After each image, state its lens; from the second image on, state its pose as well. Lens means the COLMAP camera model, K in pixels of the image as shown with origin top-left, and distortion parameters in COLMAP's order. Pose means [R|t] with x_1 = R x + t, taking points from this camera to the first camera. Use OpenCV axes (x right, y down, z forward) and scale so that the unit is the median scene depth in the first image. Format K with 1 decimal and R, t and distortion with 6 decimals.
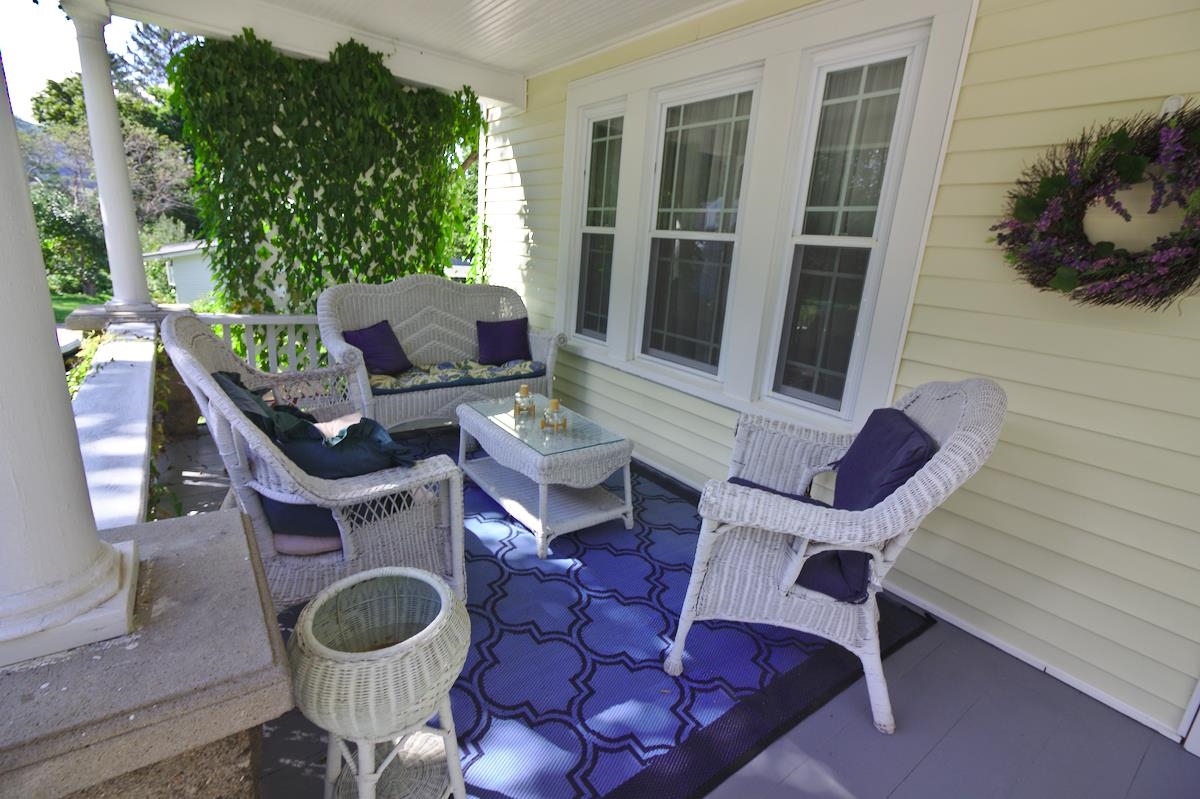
lens RADIAL K [[572.4, 0, 601.5], [0, 572.4, 396.8], [0, 0, 1]] dist [0.002494, 0.000261]
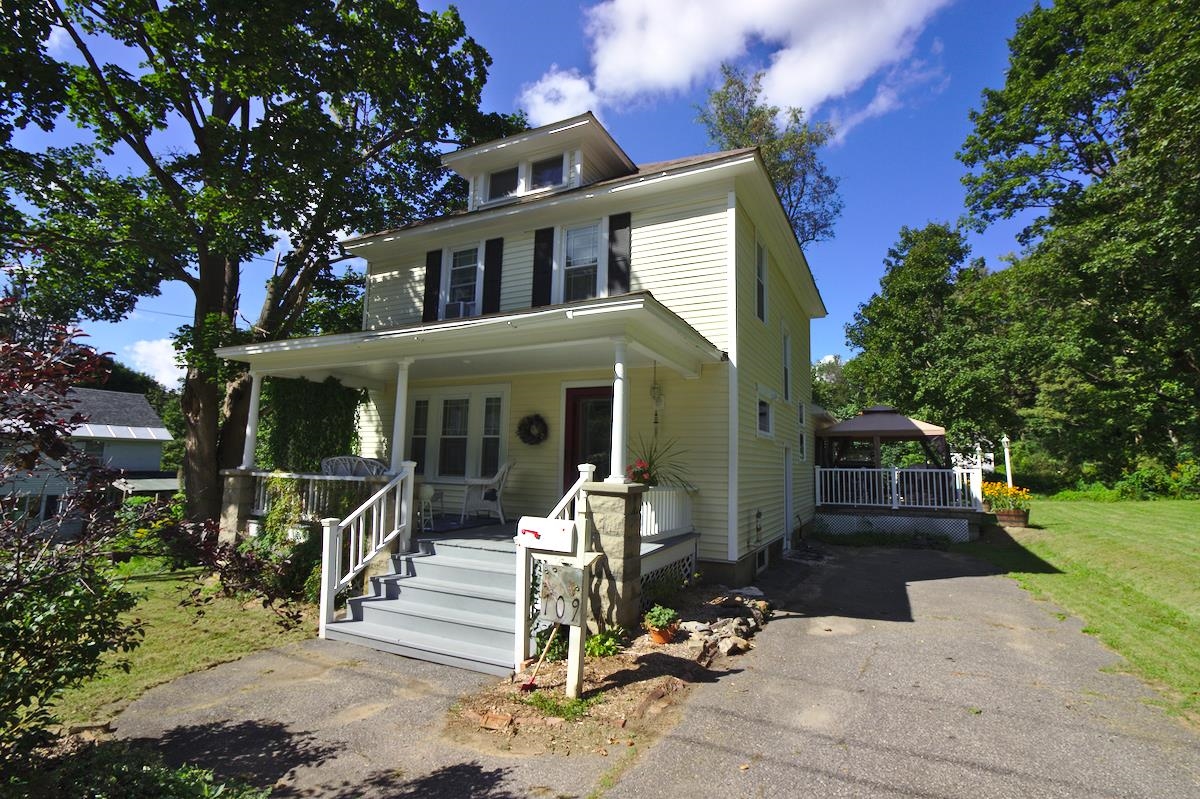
lens RADIAL K [[572.4, 0, 601.5], [0, 572.4, 396.8], [0, 0, 1]] dist [0.002494, 0.000261]
pose [[0.902604, -0.000337, 0.430471, -0.516558], [0.151188, 0.936543, -0.316275, 0.703024], [-0.403048, 0.350553, 0.845378, -2.299295]]
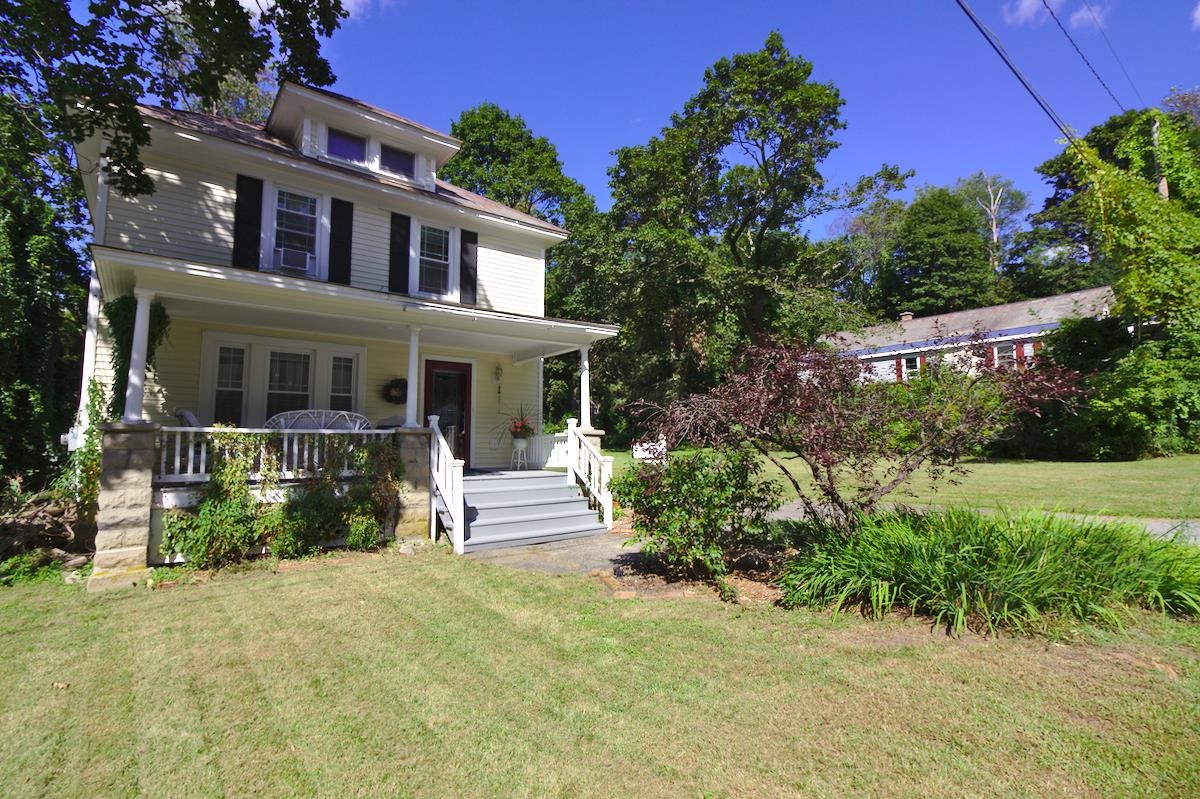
lens RADIAL K [[572.4, 0, 601.5], [0, 572.4, 396.8], [0, 0, 1]] dist [0.002494, 0.000261]
pose [[-0.010770, 0.010174, 0.999890, -3.092683], [0.258370, 0.966020, -0.007046, 0.217422], [-0.965986, 0.258266, -0.013032, -0.639643]]
